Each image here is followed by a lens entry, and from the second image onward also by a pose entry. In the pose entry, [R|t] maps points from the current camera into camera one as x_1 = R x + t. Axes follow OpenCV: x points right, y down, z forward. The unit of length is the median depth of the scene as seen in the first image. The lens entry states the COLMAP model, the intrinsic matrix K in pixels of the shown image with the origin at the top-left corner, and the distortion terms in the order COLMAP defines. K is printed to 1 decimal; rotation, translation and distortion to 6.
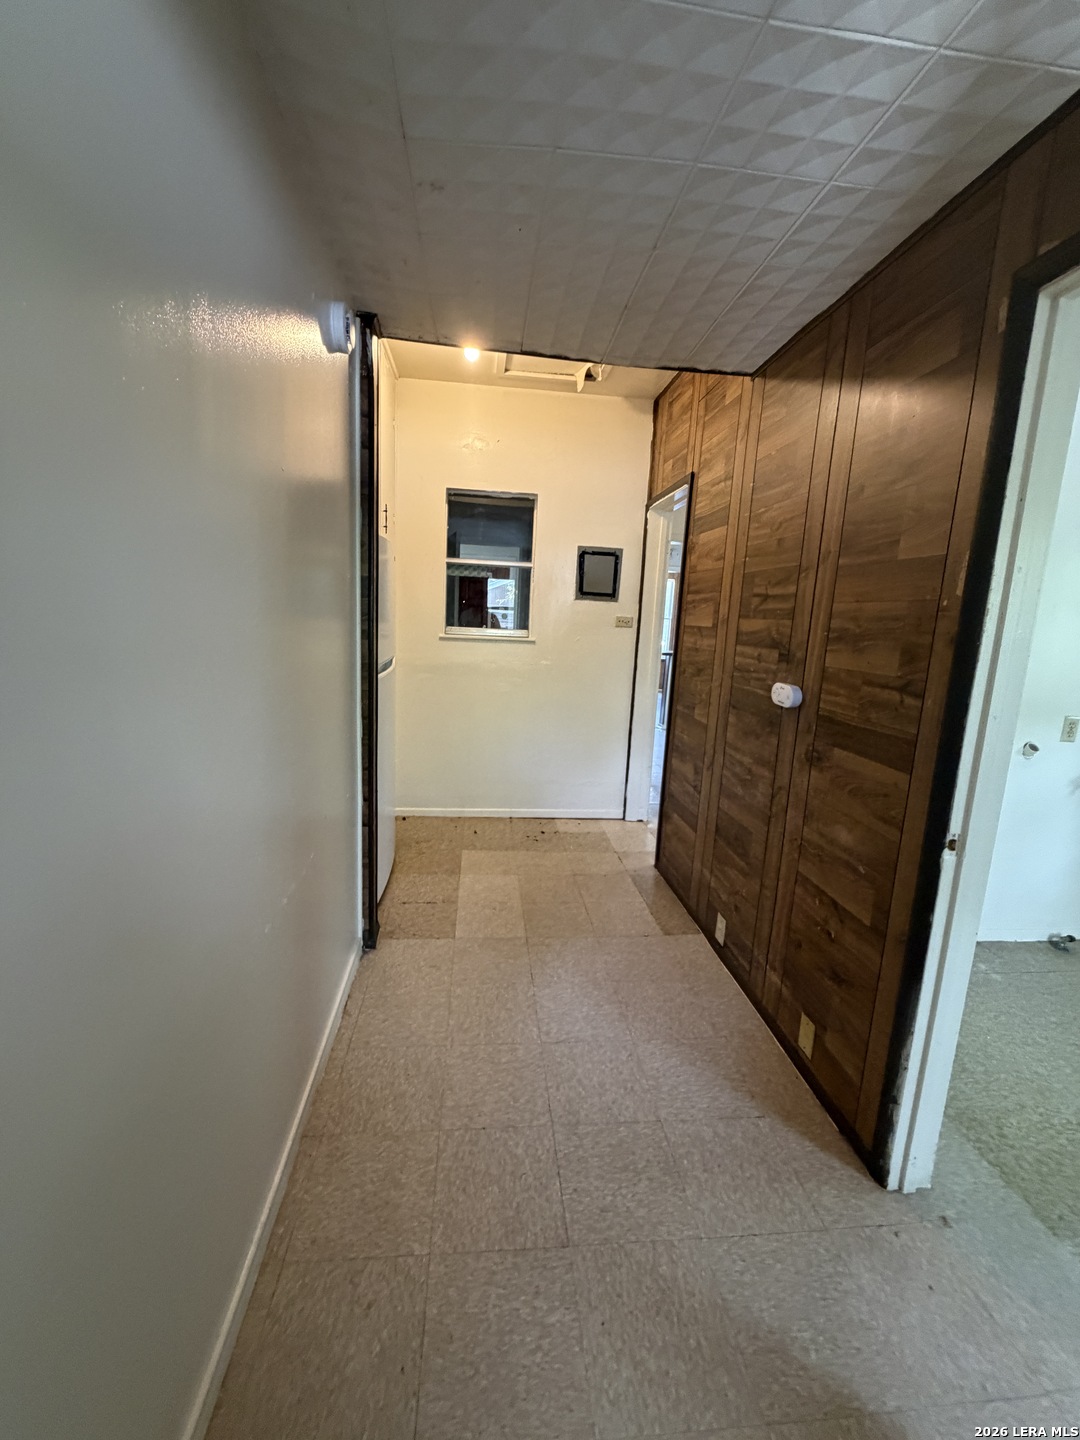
lens RADIAL K [[577.4, 0, 540.2], [0, 577.4, 715.0], [0, 0, 1]] dist [0.002772, 0.000478]
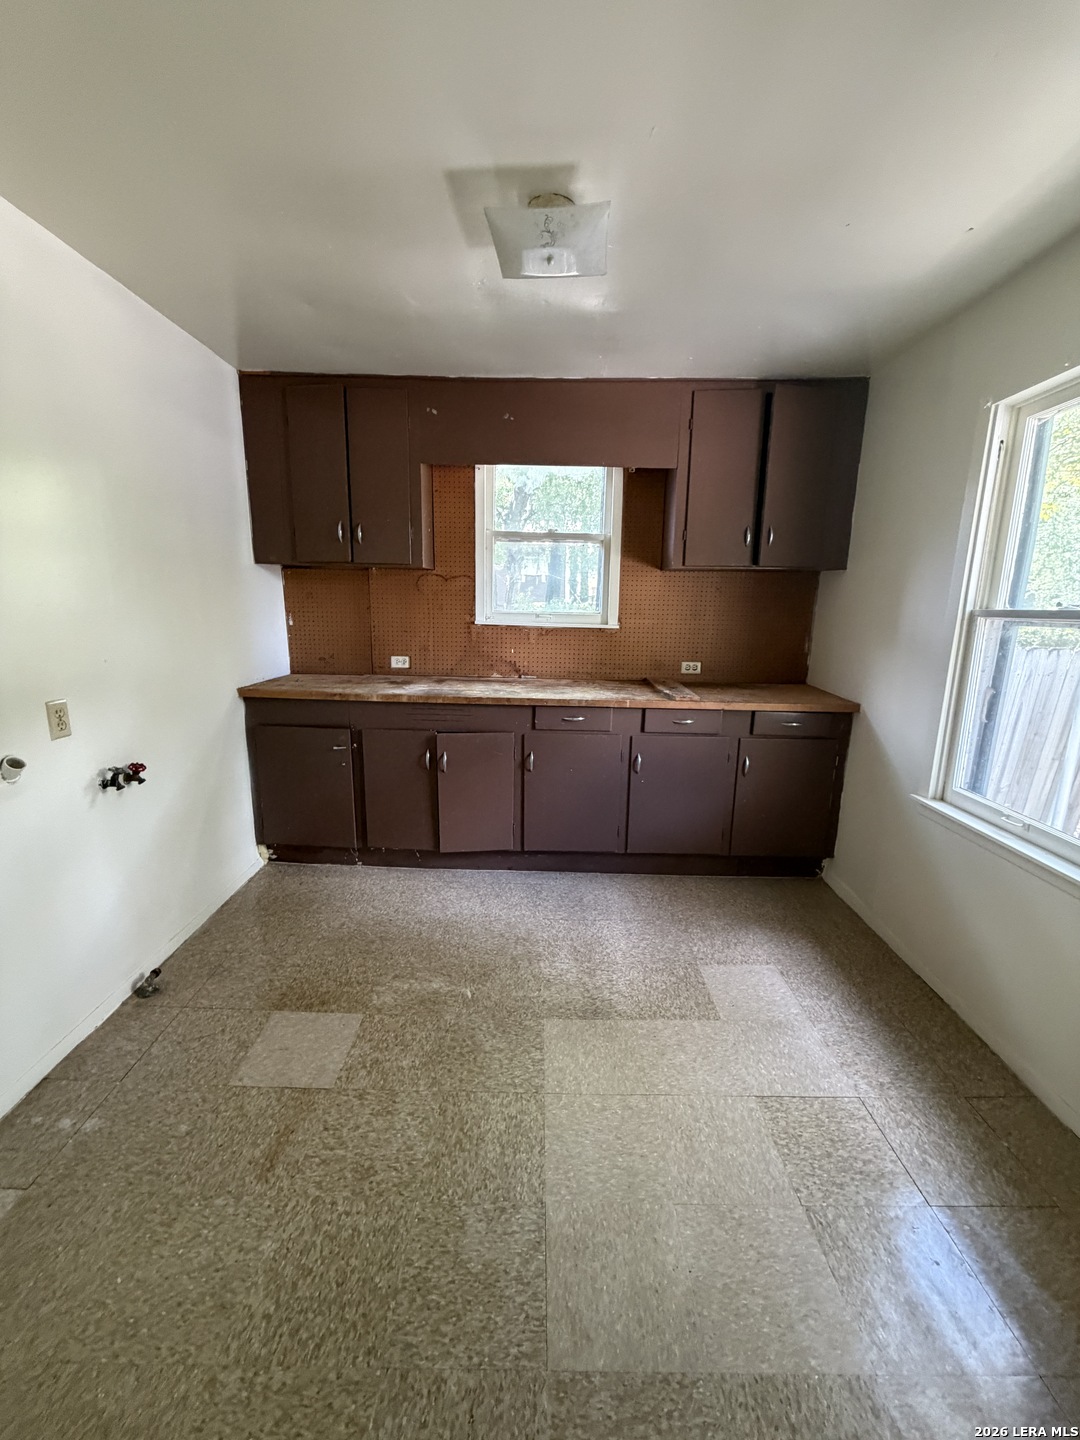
lens RADIAL K [[577.4, 0, 540.2], [0, 577.4, 715.0], [0, 0, 1]] dist [0.002772, 0.000478]
pose [[0.116094, -0.252666, 0.960563, 0.335750], [0.164352, 0.958658, 0.232301, -0.043319], [-0.979546, 0.130902, 0.152820, 0.349357]]
